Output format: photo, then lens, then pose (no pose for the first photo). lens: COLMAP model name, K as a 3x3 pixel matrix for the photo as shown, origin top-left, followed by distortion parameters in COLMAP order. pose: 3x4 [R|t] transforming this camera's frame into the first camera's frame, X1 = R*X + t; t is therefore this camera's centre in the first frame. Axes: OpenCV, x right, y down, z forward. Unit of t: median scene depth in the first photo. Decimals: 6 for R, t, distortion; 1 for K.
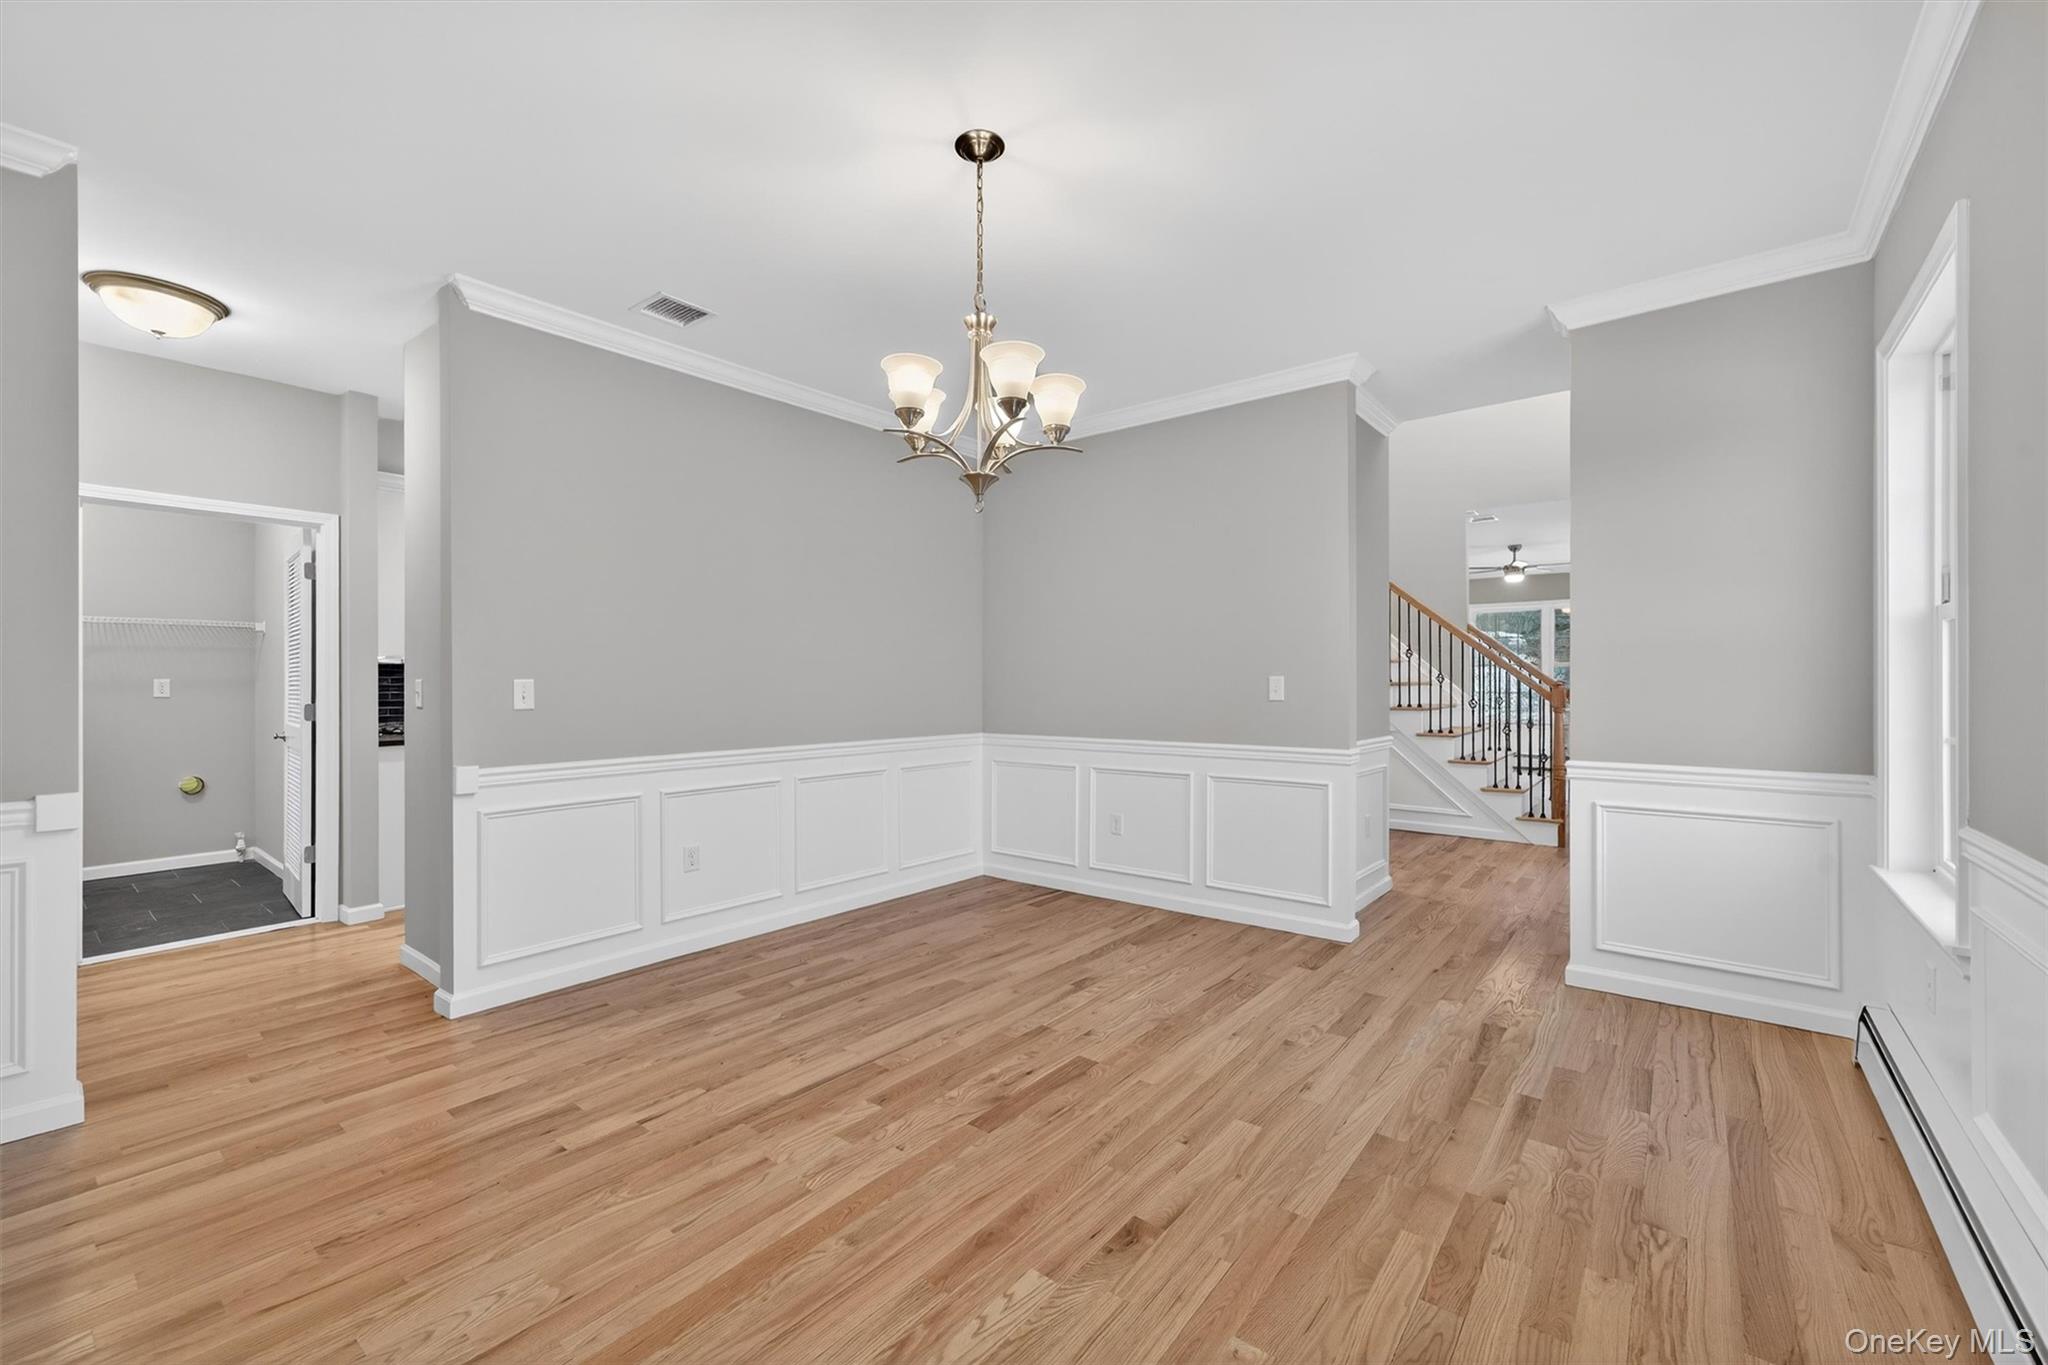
lens RADIAL K [[822.5, 0, 1012.4], [0, 822.5, 677.2], [0, 0, 1]] dist [-0.040776, 0.019962]
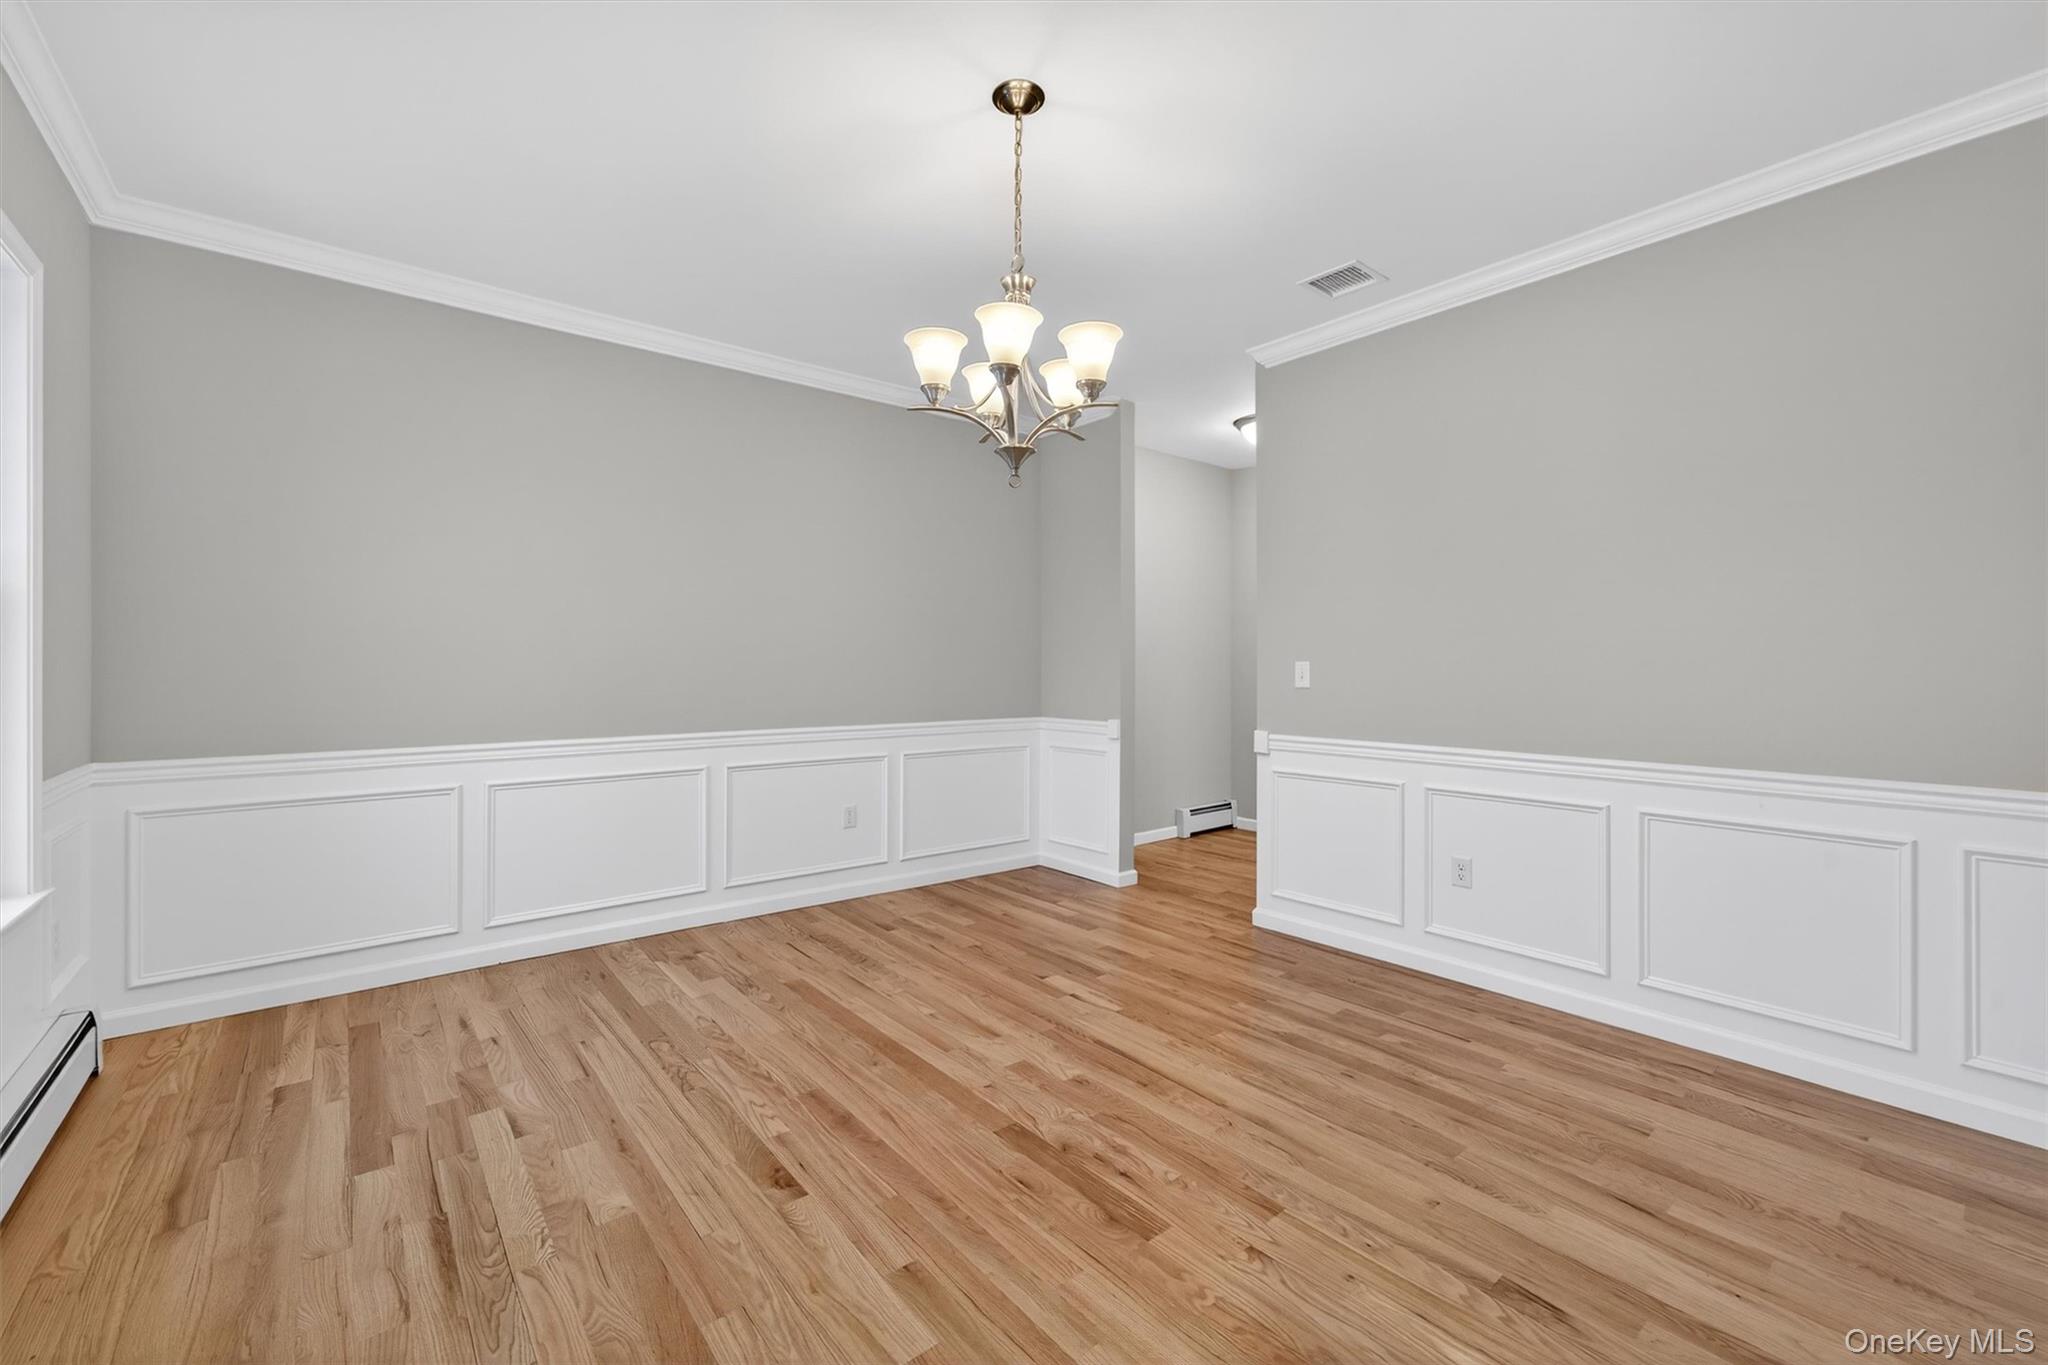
lens RADIAL K [[822.5, 0, 1012.4], [0, 822.5, 677.2], [0, 0, 1]] dist [-0.040776, 0.019962]
pose [[-0.192714, 0.015736, -0.981129, 0.734931], [0.002465, 0.999876, 0.015553, 0.006375], [0.981252, 0.000579, -0.192729, 0.983646]]
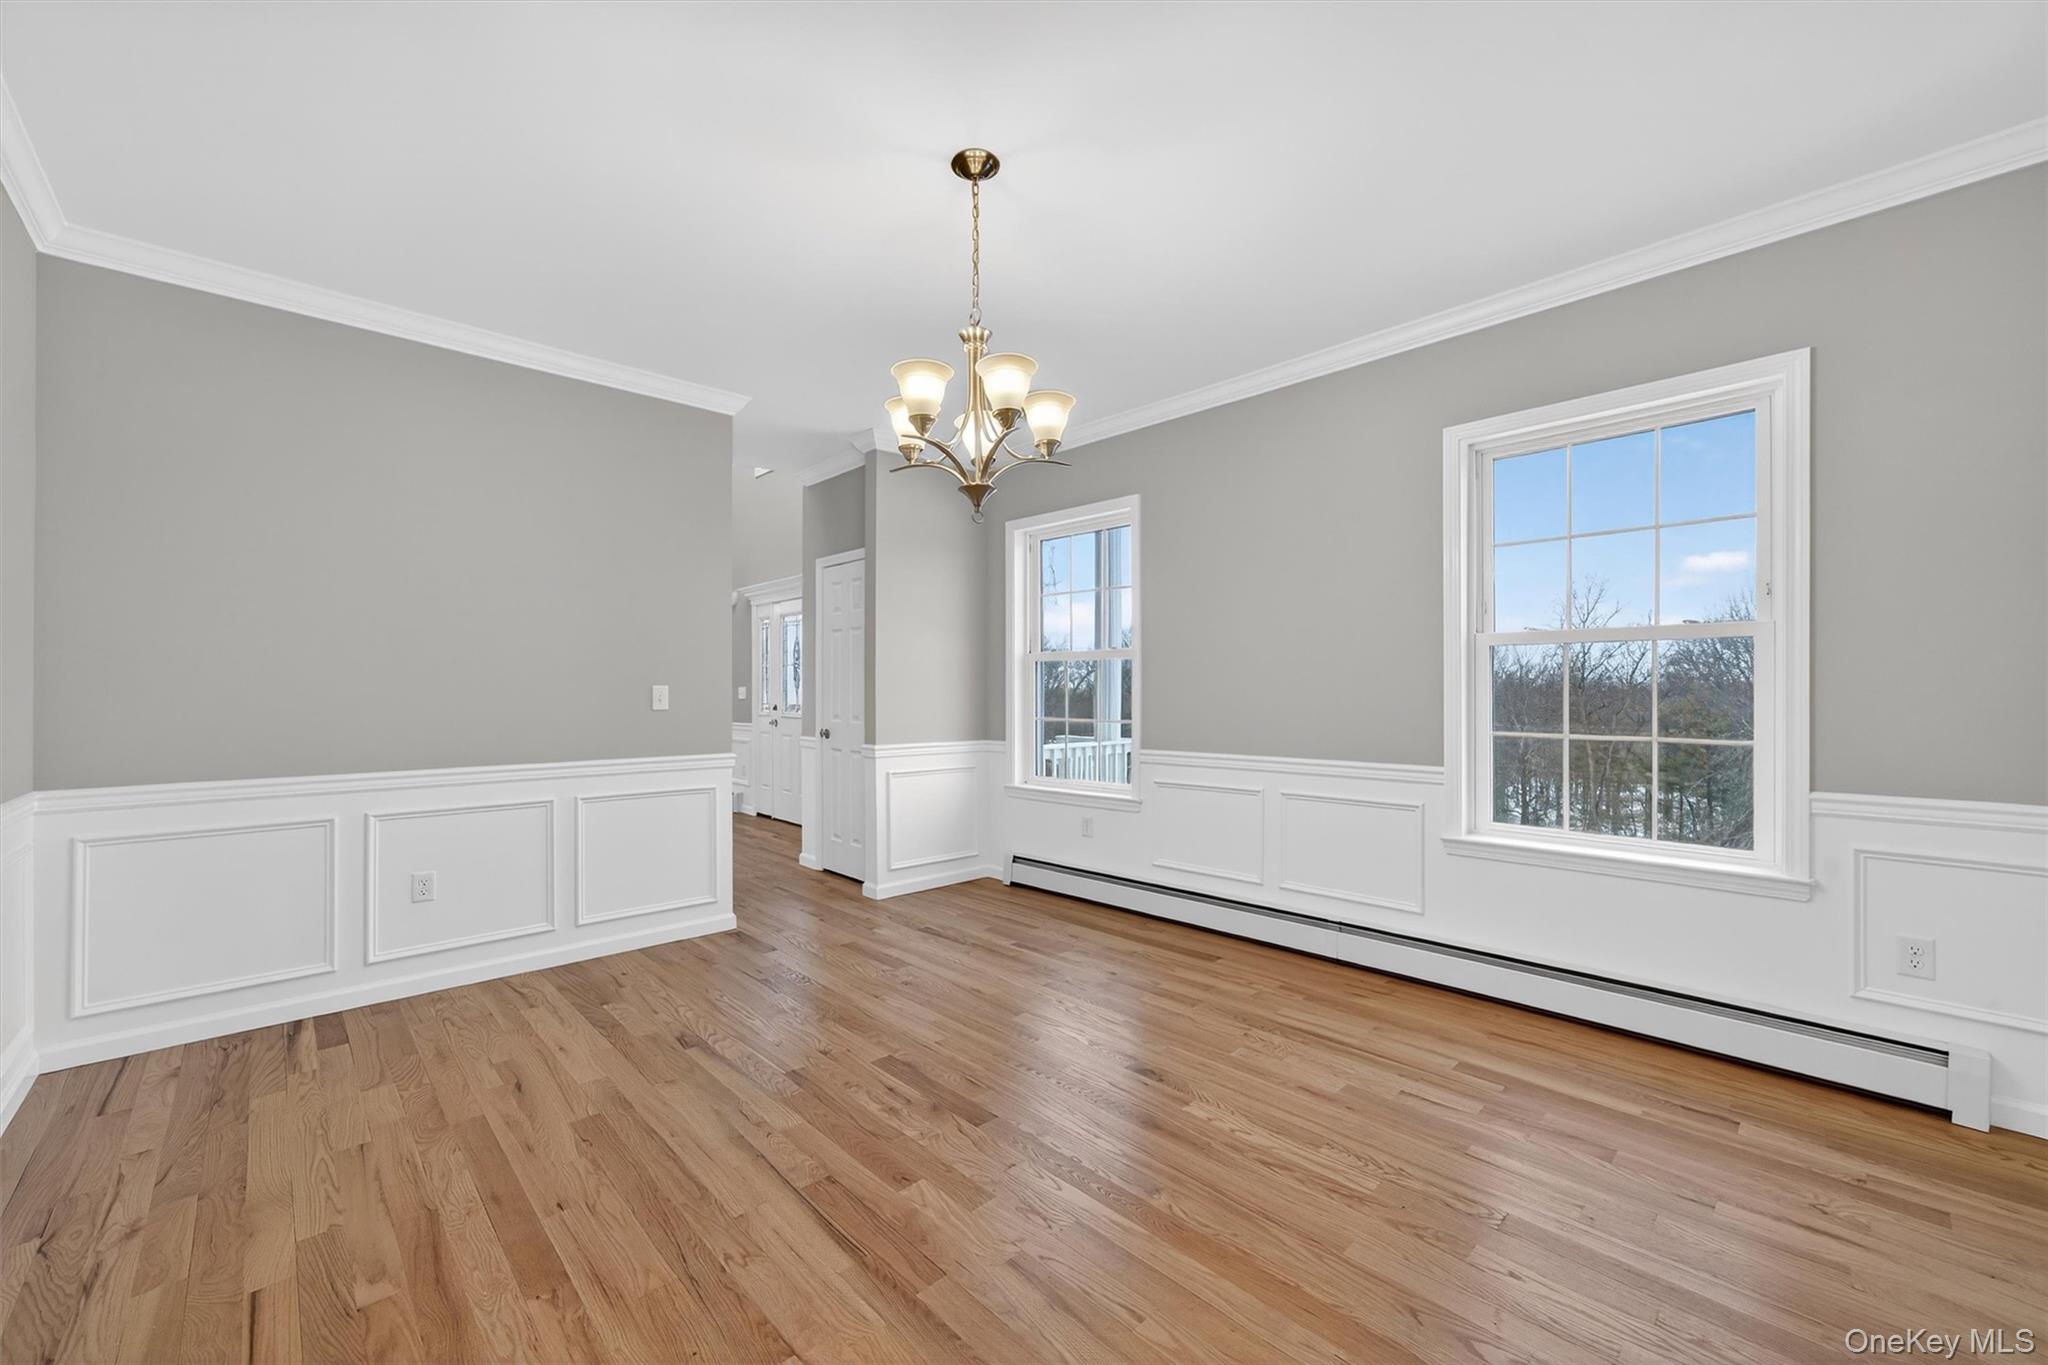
lens RADIAL K [[822.5, 0, 1012.4], [0, 822.5, 677.2], [0, 0, 1]] dist [-0.040776, 0.019962]
pose [[0.124682, 0.018461, 0.992025, -0.876329], [-0.005155, 0.999825, -0.017958, 0.011695], [-0.992183, -0.002875, 0.124756, 0.695342]]
